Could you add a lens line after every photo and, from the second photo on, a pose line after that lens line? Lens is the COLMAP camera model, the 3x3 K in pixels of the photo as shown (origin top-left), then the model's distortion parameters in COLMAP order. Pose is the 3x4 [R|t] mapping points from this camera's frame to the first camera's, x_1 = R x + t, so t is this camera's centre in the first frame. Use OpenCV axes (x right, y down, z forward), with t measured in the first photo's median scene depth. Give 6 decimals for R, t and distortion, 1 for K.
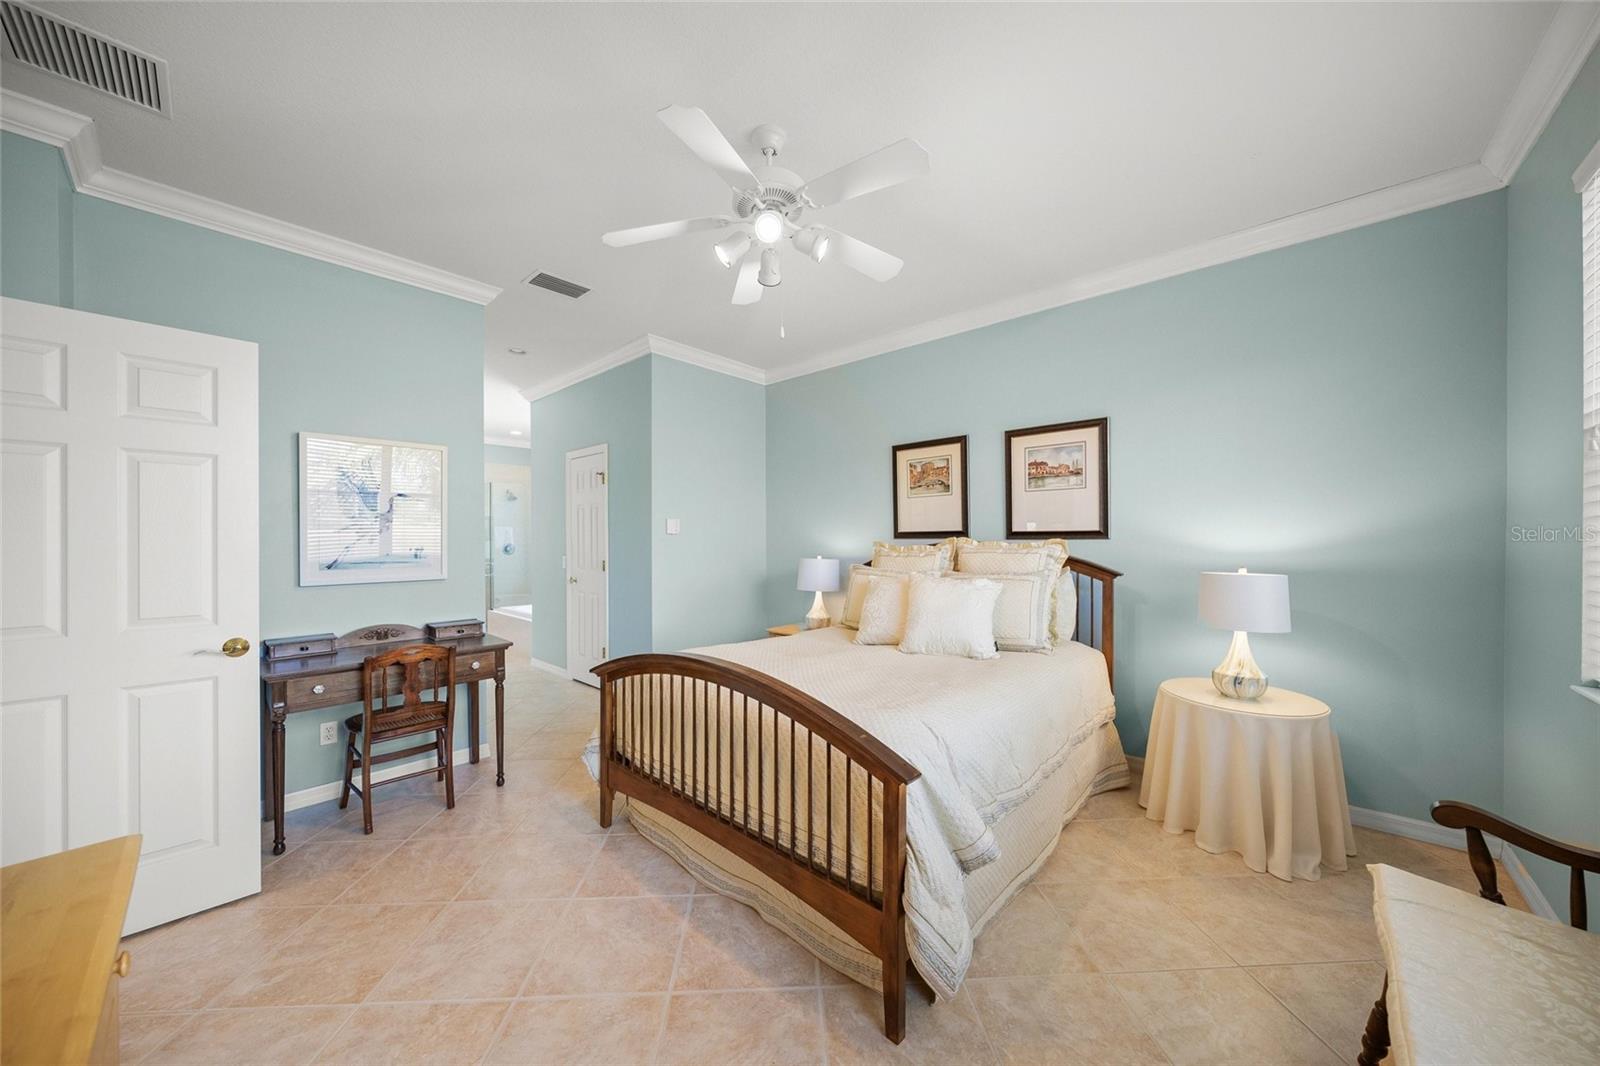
lens RADIAL K [[550.0, 0, 794.1], [0, 550.0, 534.6], [0, 0, 1]] dist [-0.000169, 0.000056]
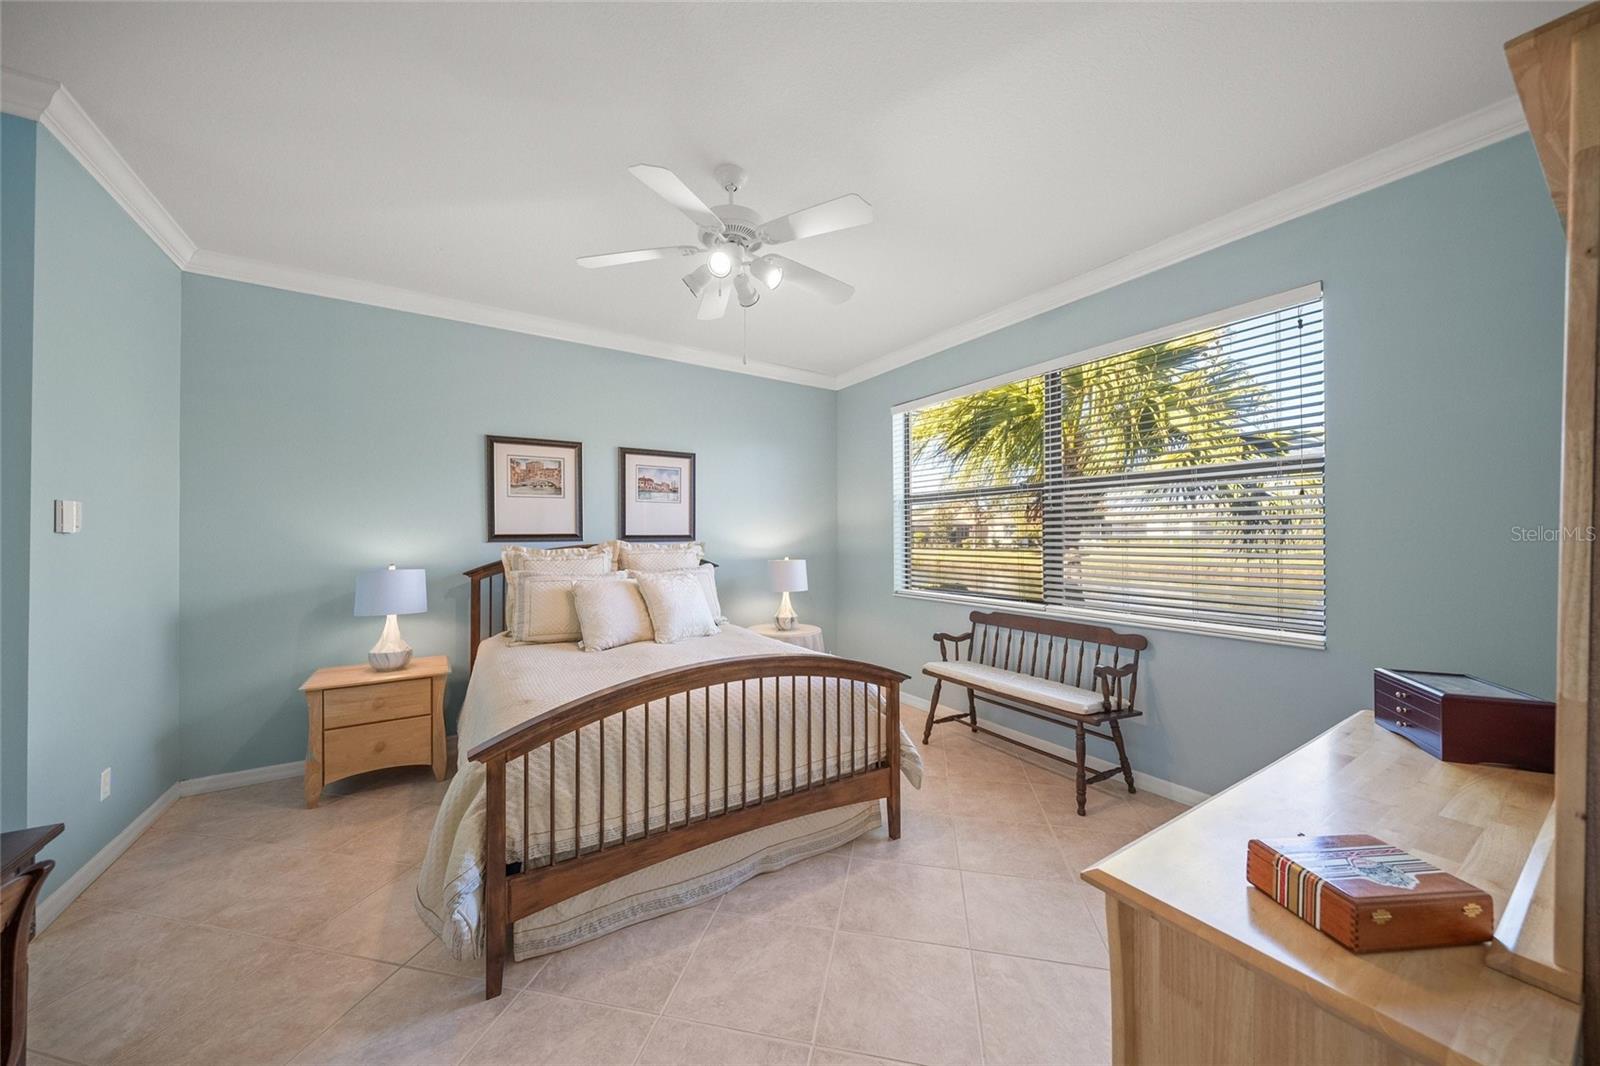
lens RADIAL K [[550.0, 0, 794.1], [0, 550.0, 534.6], [0, 0, 1]] dist [-0.000169, 0.000056]
pose [[0.250182, 0.008537, 0.968161, -0.694048], [-0.002466, 0.999964, -0.008180, 0.002512], [-0.968196, -0.000340, 0.250194, 0.399372]]
